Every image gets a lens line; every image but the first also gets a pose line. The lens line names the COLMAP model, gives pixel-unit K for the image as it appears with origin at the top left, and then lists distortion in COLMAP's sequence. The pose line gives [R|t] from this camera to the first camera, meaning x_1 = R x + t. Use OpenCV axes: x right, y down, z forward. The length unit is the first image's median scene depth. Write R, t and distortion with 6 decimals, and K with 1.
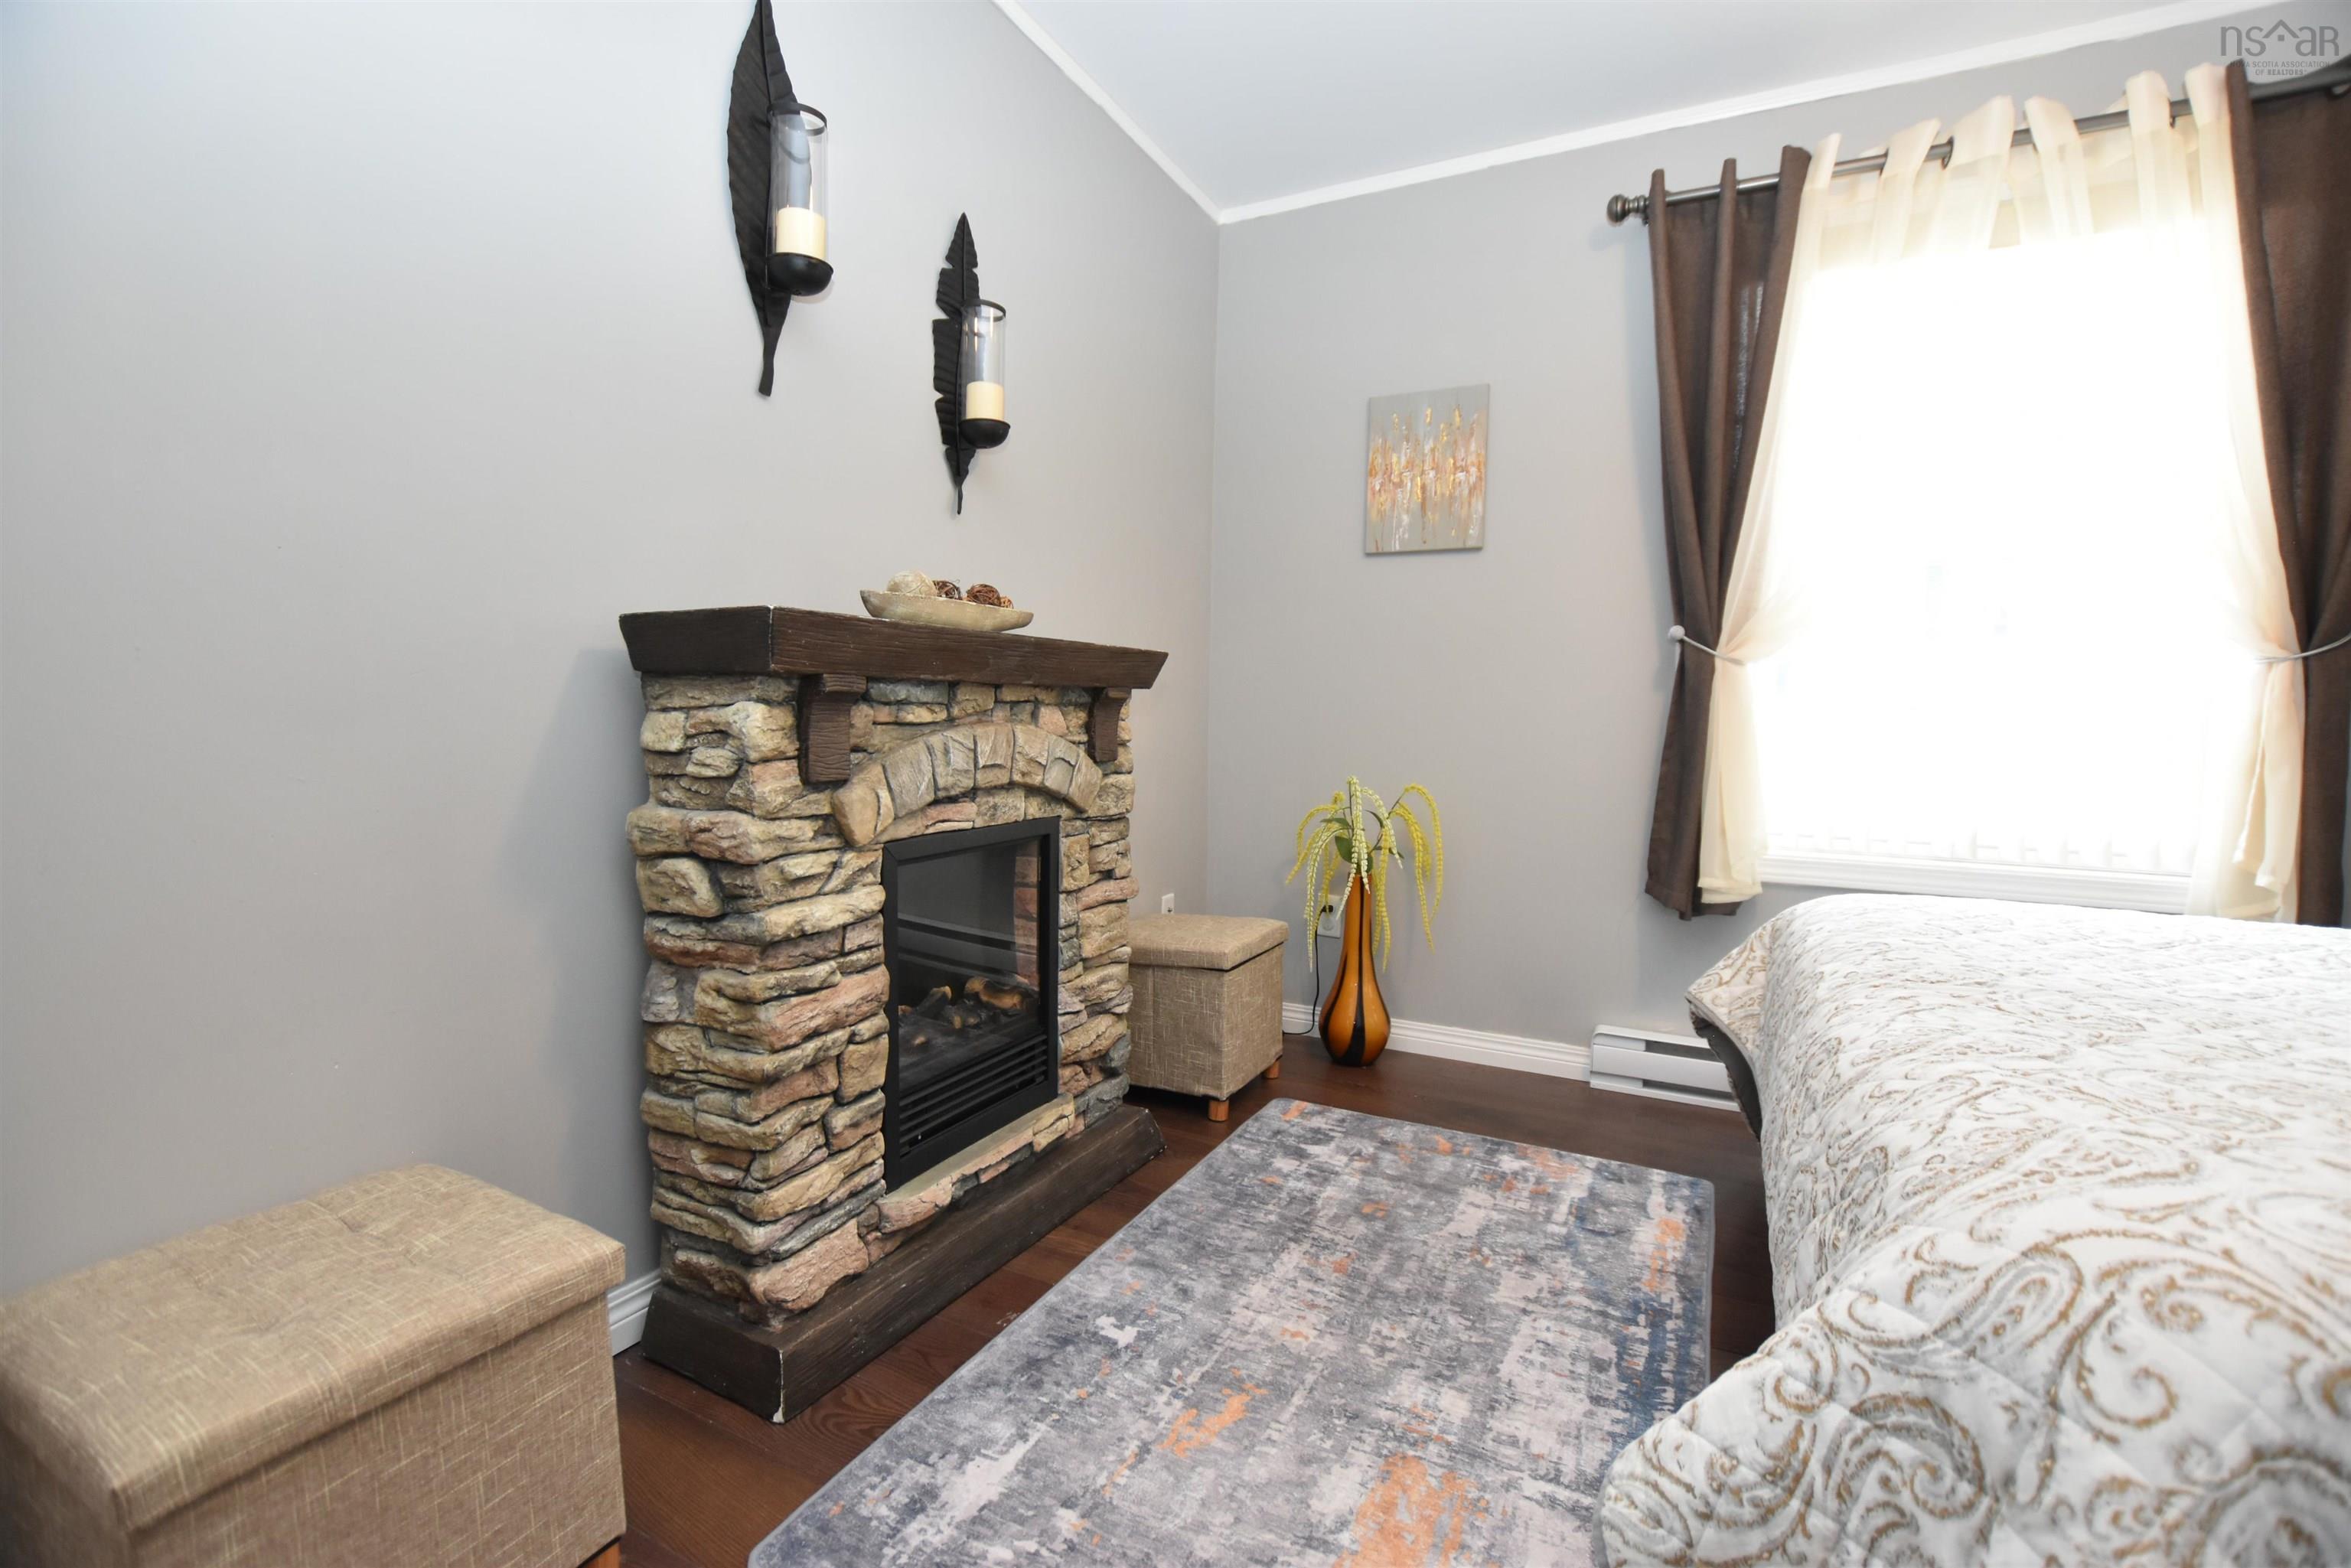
lens RADIAL K [[1045.5, 0, 1174.0], [0, 1045.5, 785.5], [0, 0, 1]] dist [-0.029564, 0.005221]
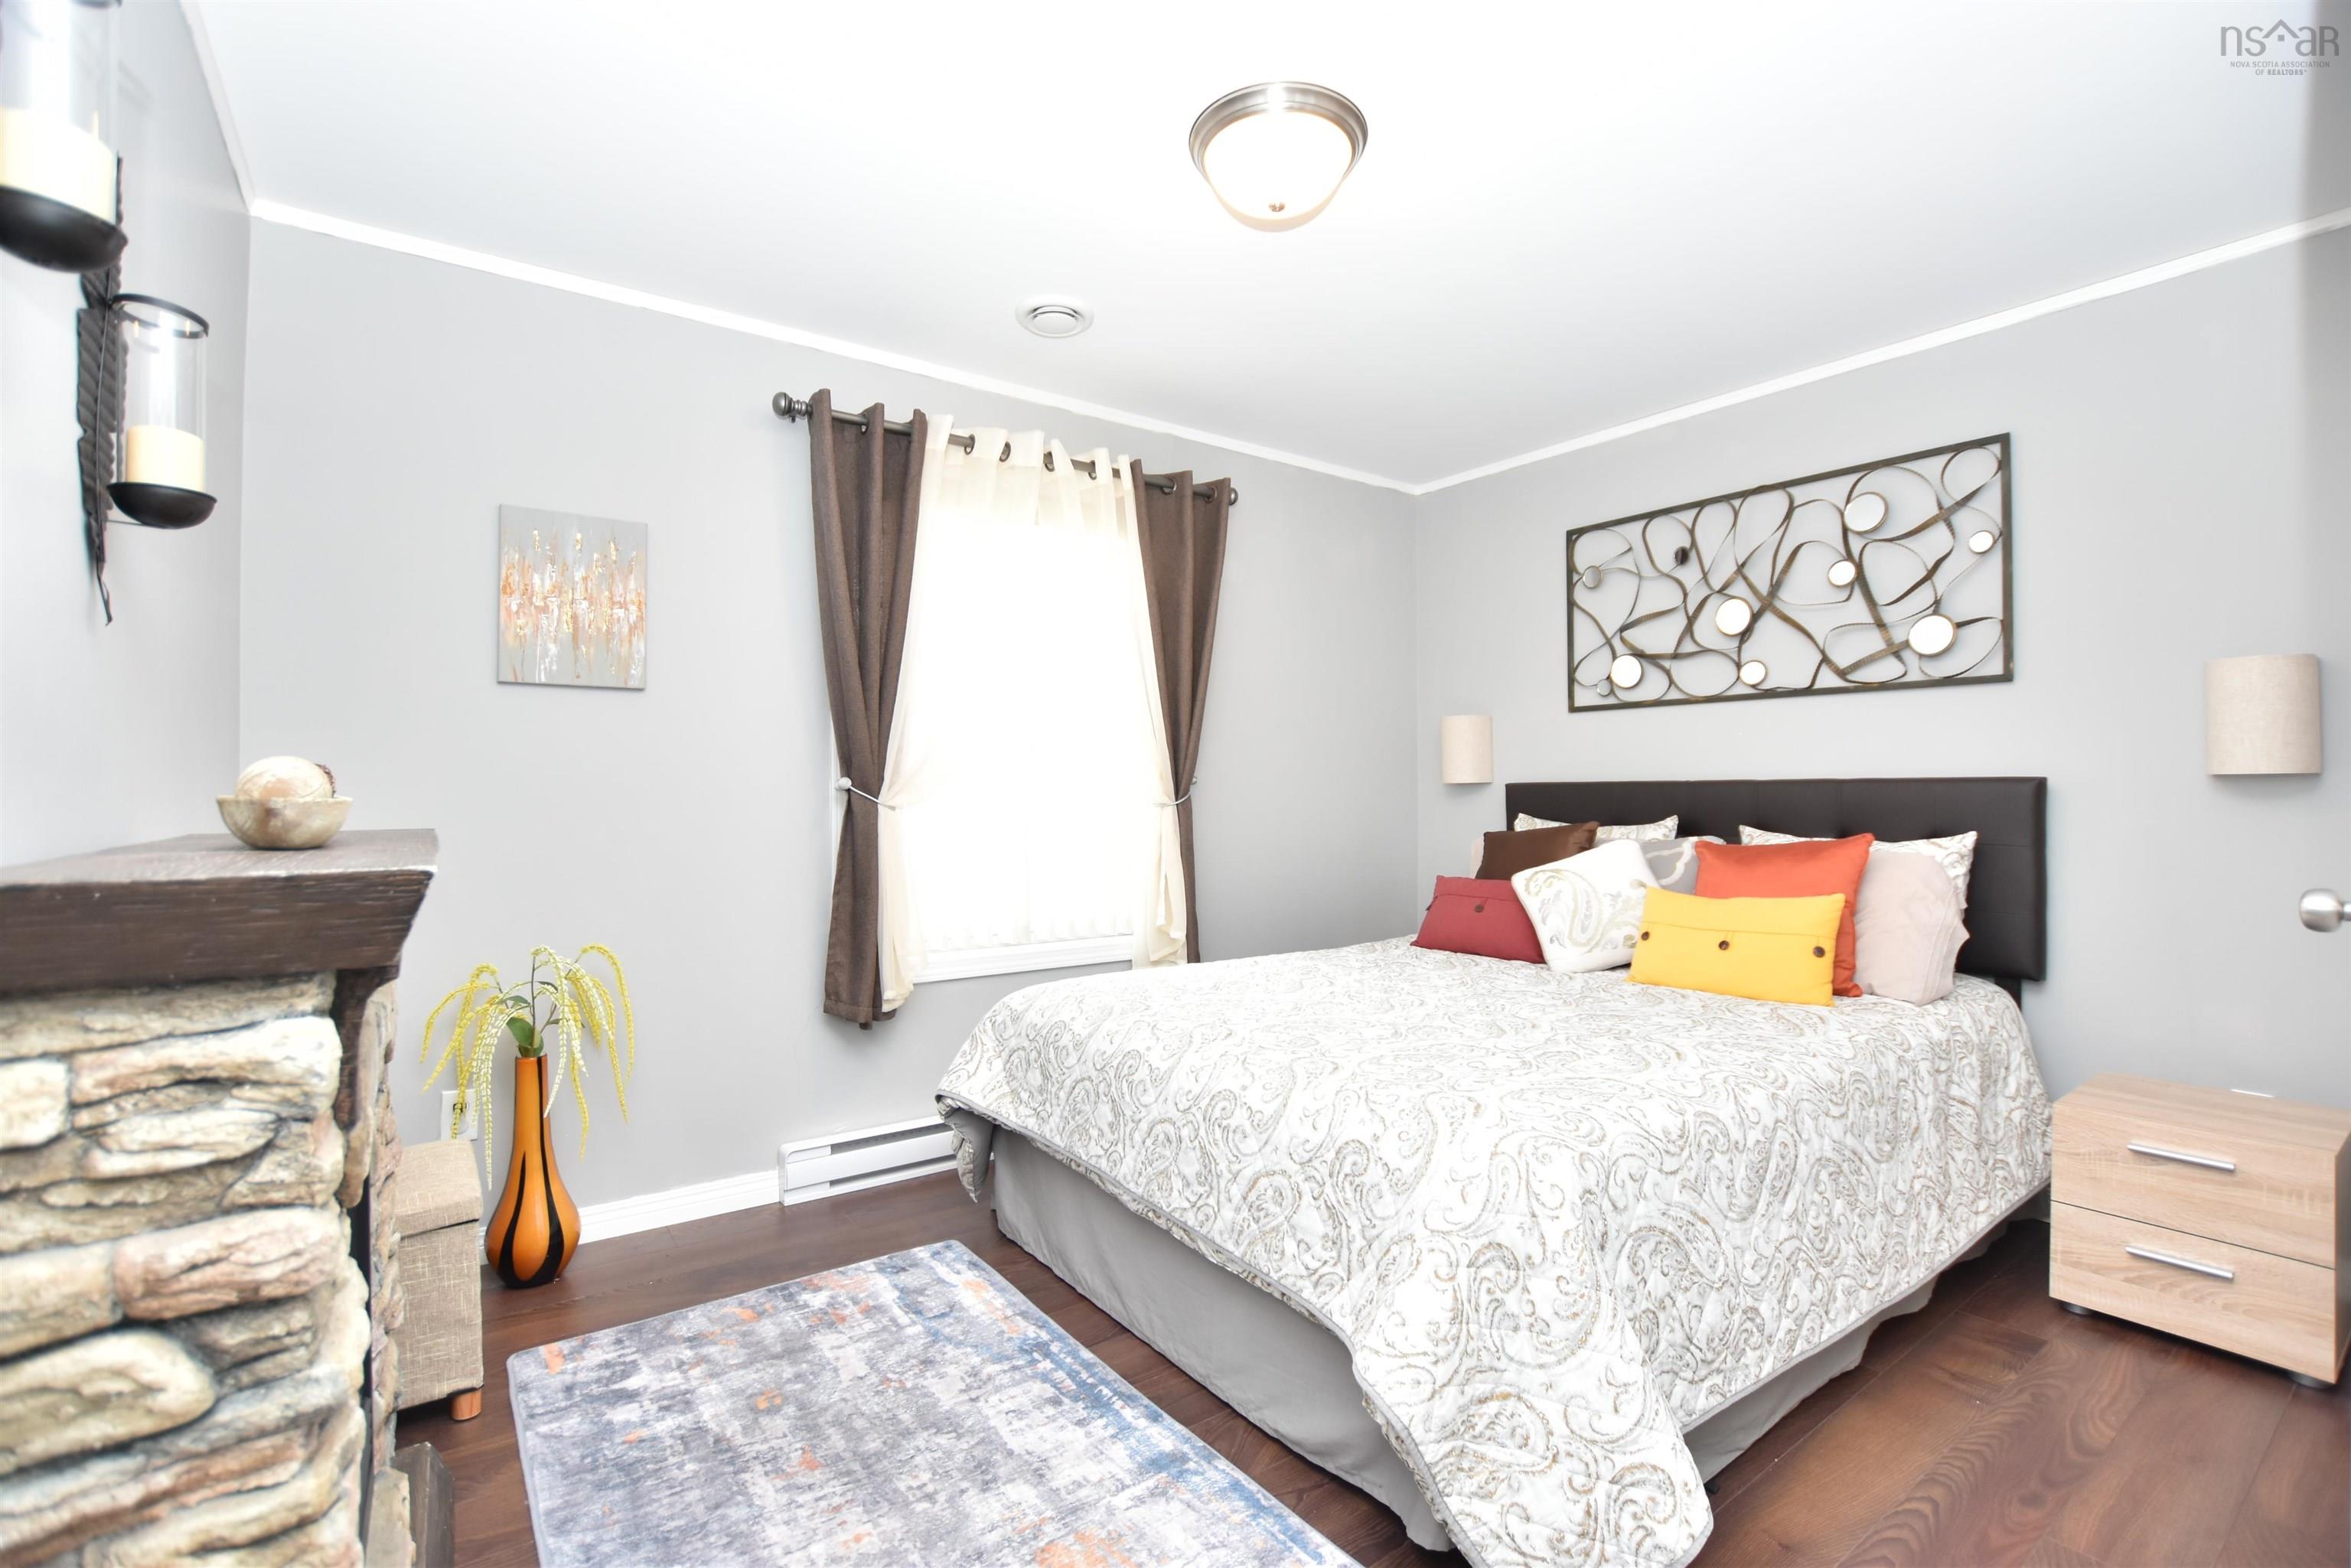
lens RADIAL K [[1045.5, 0, 1178.9], [0, 1045.5, 784.8], [0, 0, 1]] dist [-0.029564, 0.005221]
pose [[0.443064, -0.010967, 0.896423, -0.473873], [0.072637, 0.997077, -0.023703, -0.109043], [-0.893543, 0.075616, 0.442565, 0.182450]]
